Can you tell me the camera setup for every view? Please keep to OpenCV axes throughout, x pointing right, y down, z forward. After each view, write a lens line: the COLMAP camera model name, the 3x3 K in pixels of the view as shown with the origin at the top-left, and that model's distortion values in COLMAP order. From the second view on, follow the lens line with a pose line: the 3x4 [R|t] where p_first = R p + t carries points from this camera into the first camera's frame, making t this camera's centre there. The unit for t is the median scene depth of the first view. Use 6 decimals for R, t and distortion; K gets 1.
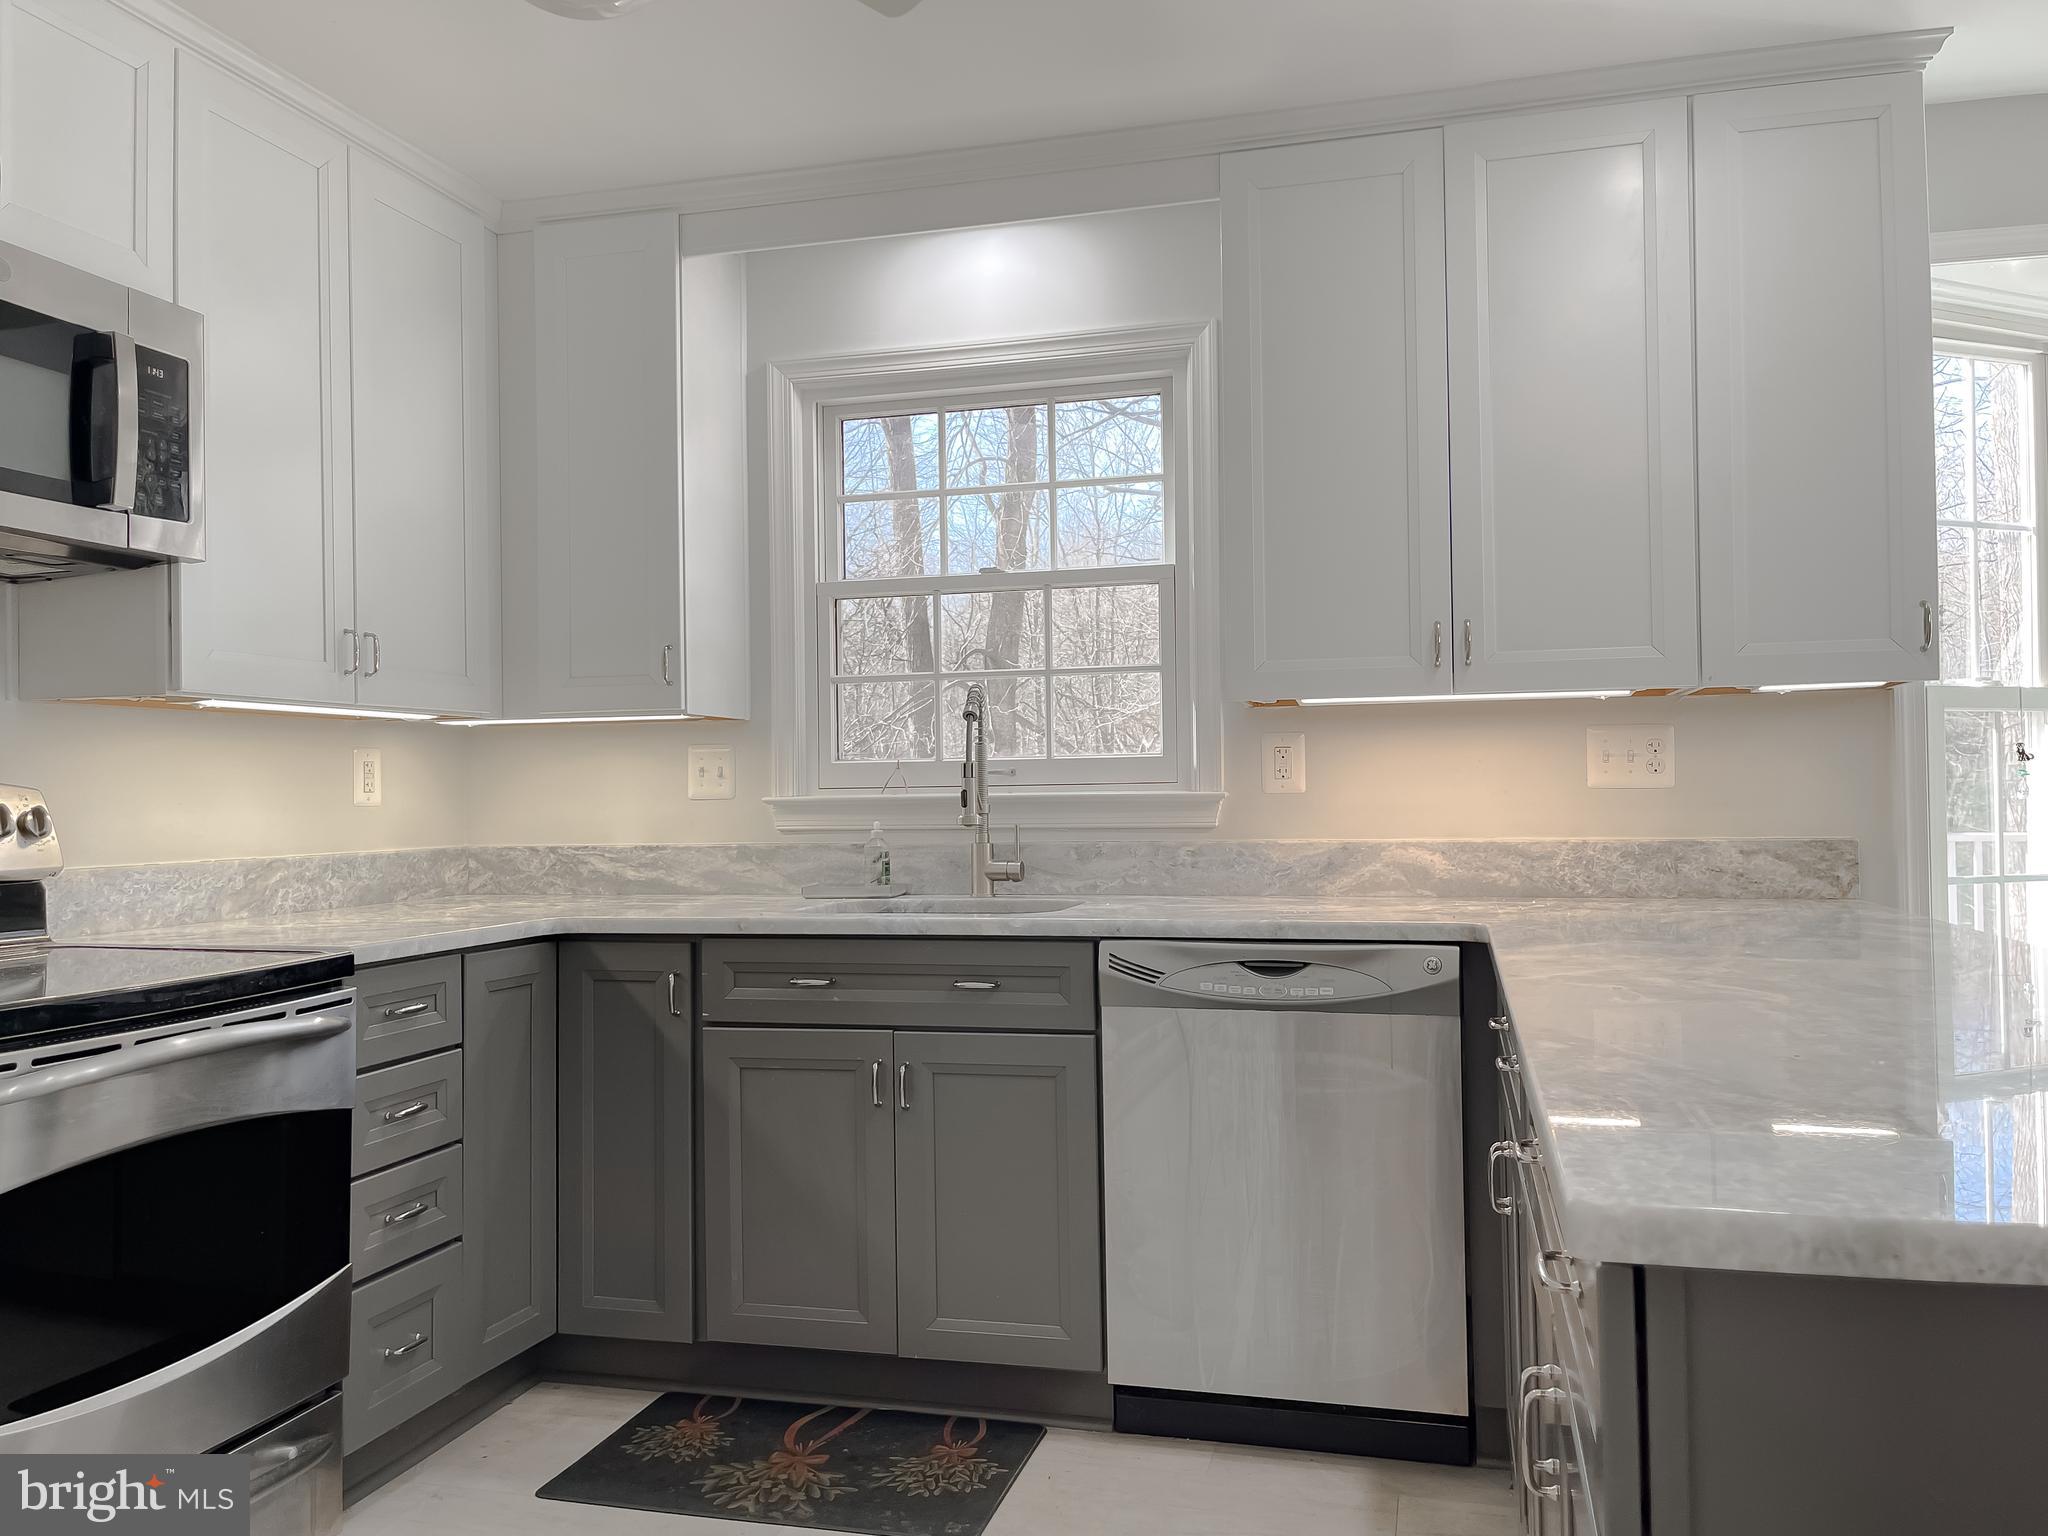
lens RADIAL K [[1570.4, 0, 1024.8], [0, 1570.4, 748.3], [0, 0, 1]] dist [0.063696, -0.080053]
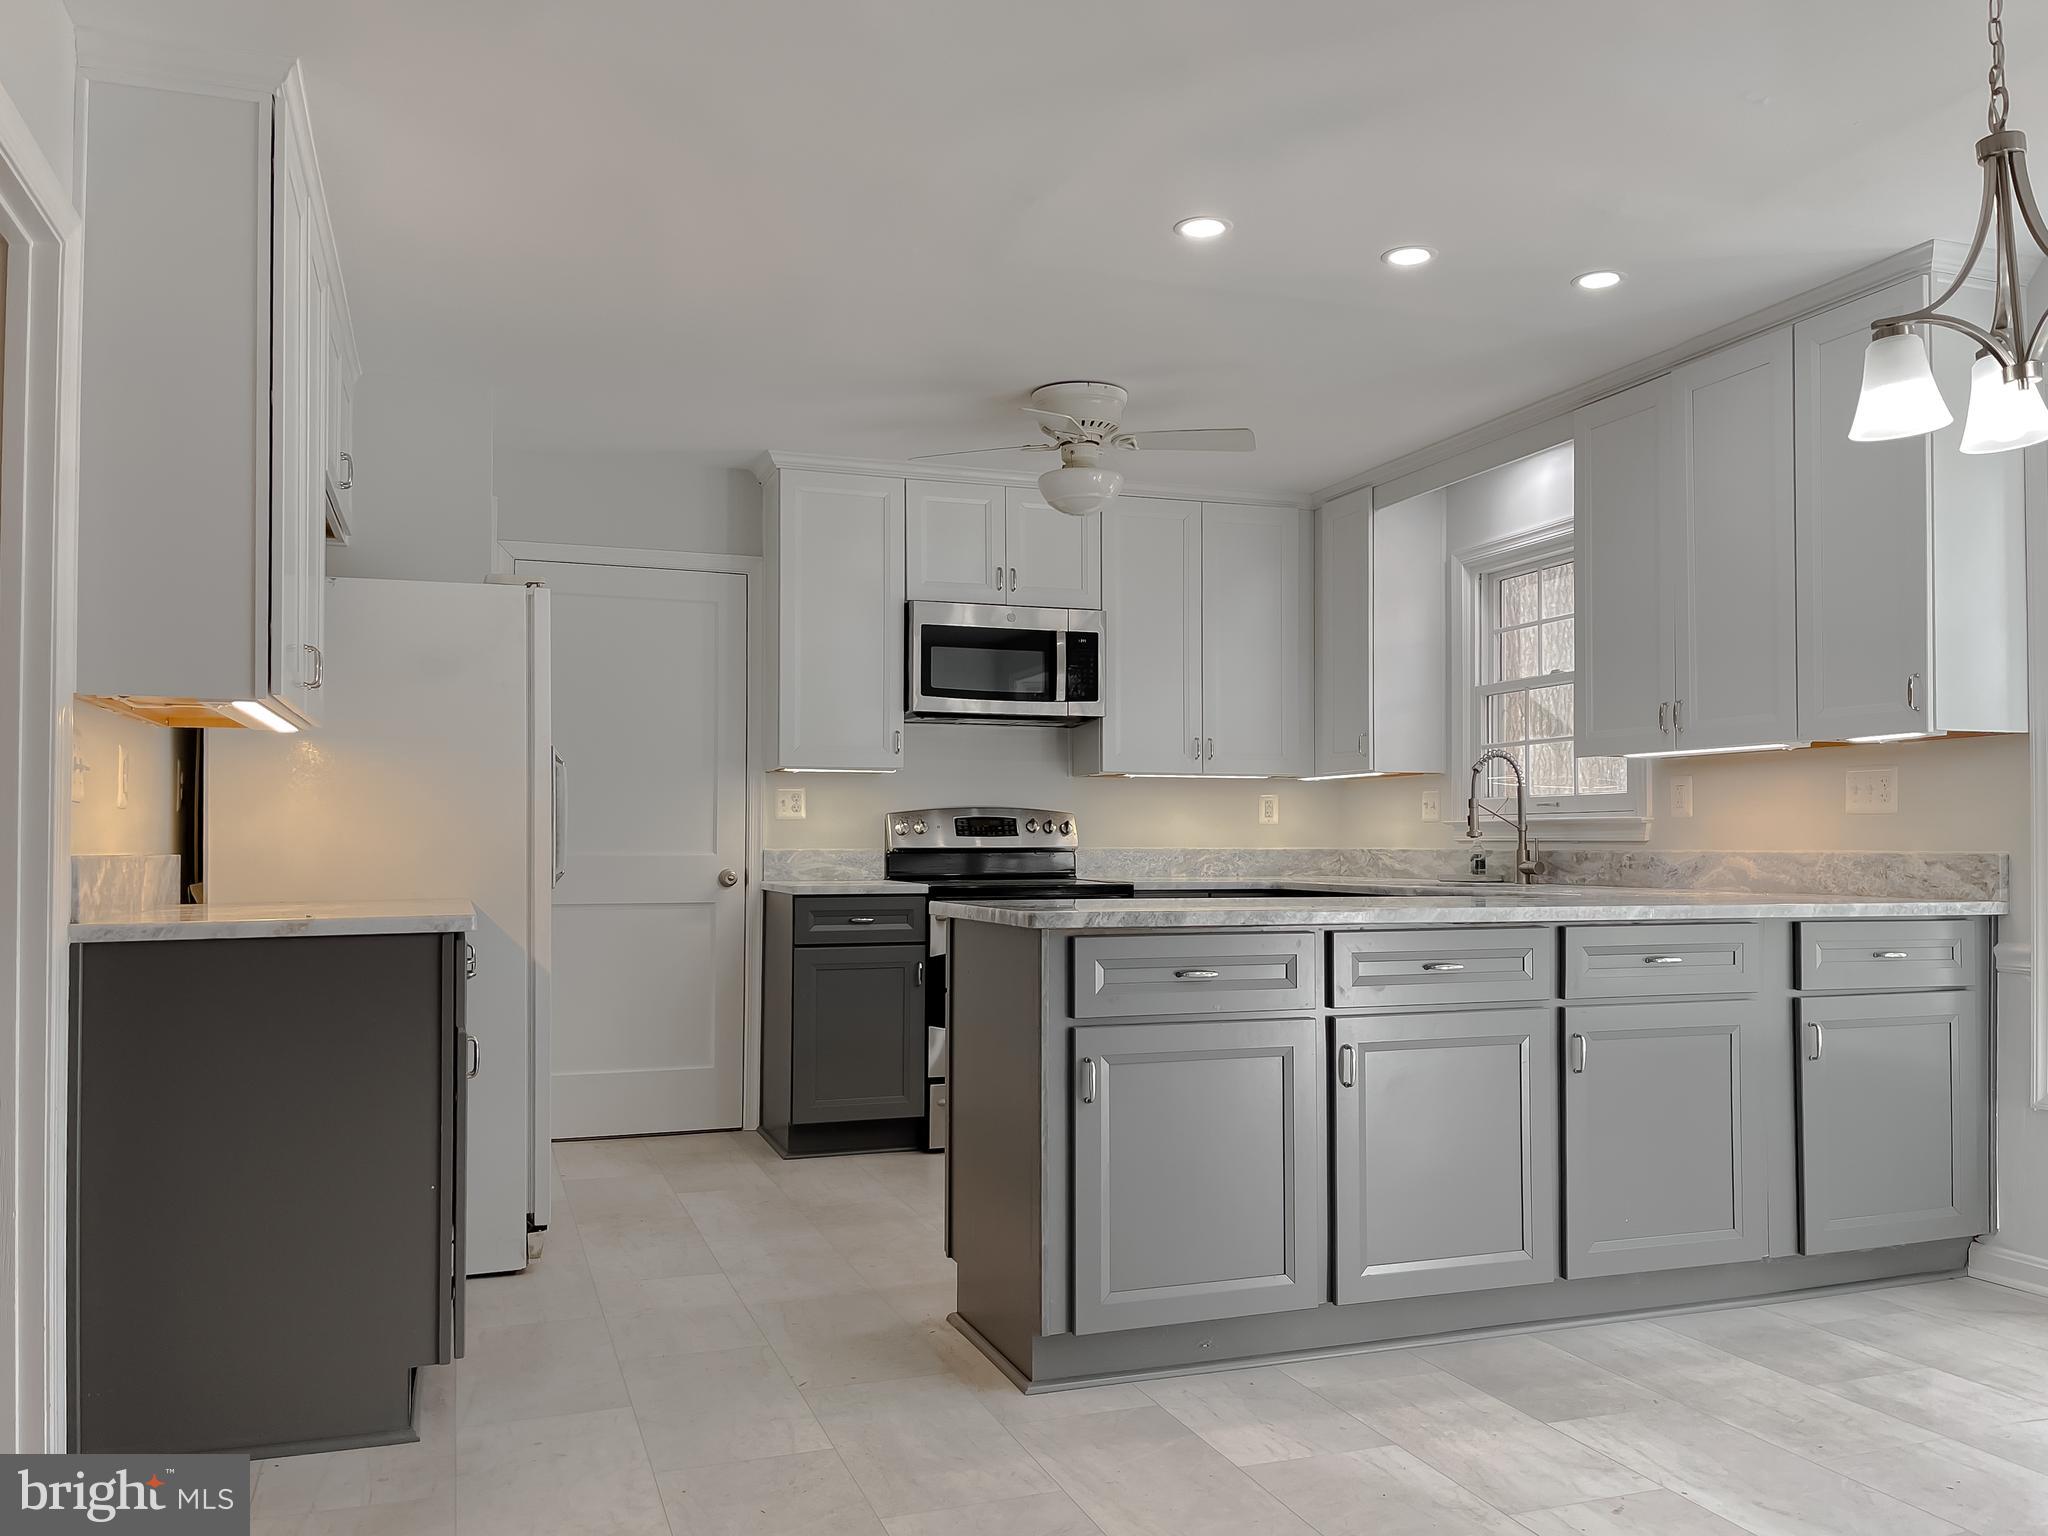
lens RADIAL K [[1570.4, 0, 1024.8], [0, 1570.4, 748.3], [0, 0, 1]] dist [0.063696, -0.080053]
pose [[0.562612, -0.035895, -0.825942, 1.023277], [0.017252, 0.999349, -0.031679, 0.000550], [0.826541, 0.003573, 0.562865, -0.309473]]
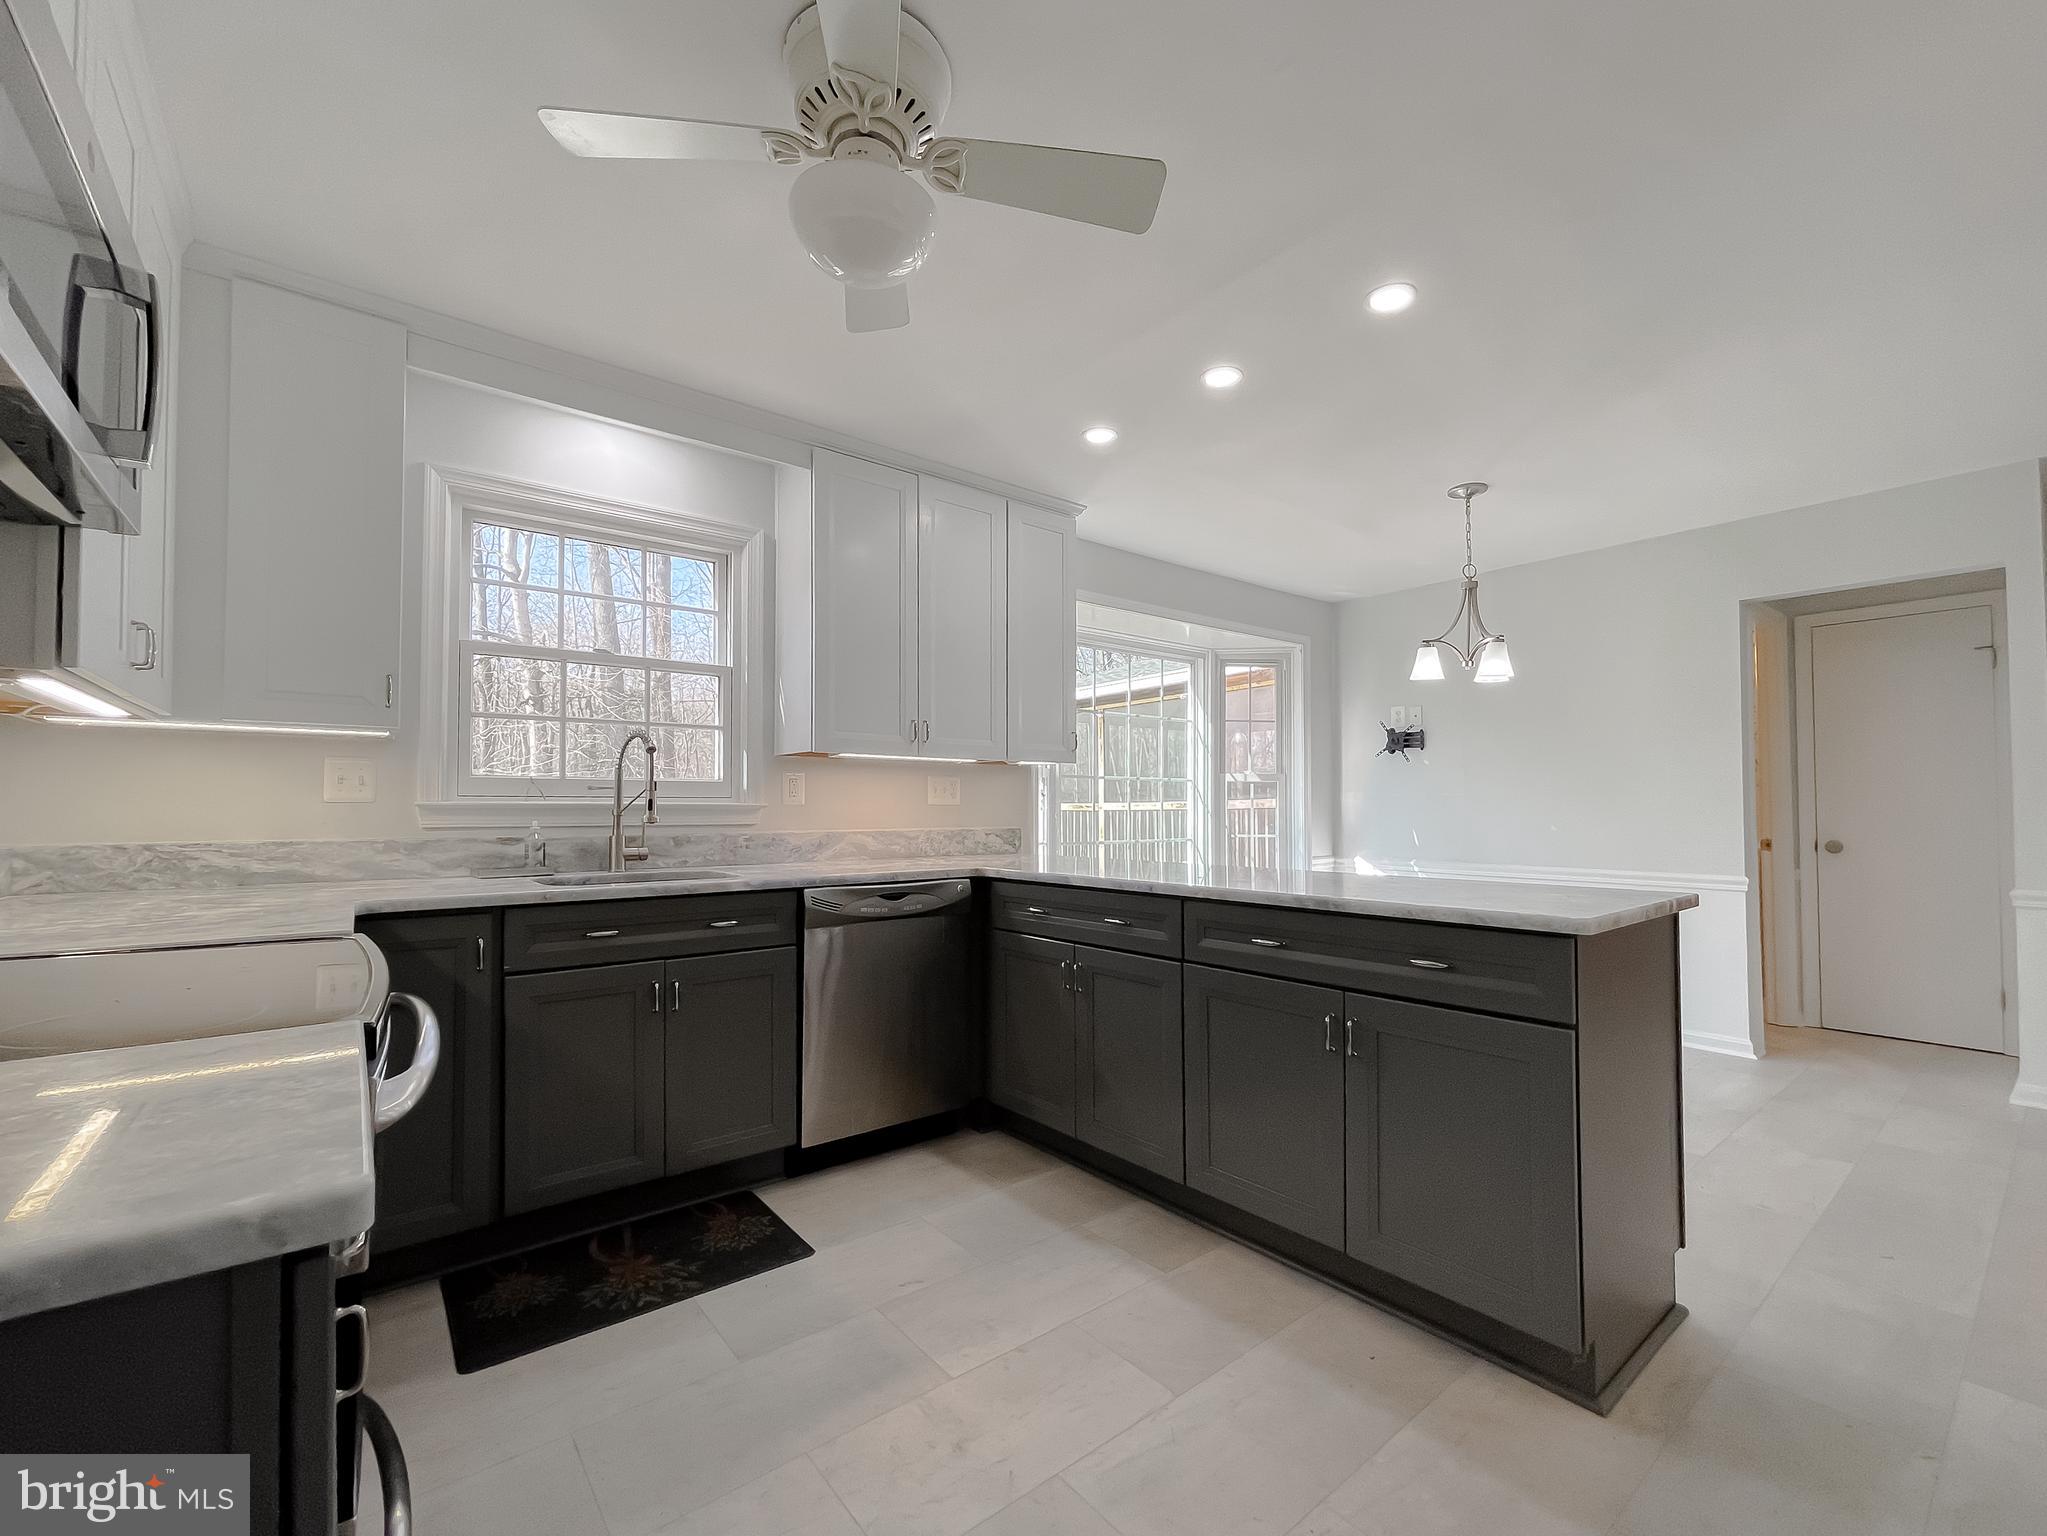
lens RADIAL K [[868.7, 0, 1010.6], [0, 868.7, 777.0], [0, 0, 1]] dist [0.003180, 0.000776]
pose [[0.600010, 0.042583, 0.798858, -0.473662], [-0.032134, 0.999059, -0.029119, 0.017617], [-0.799347, -0.008198, 0.600814, 0.212854]]
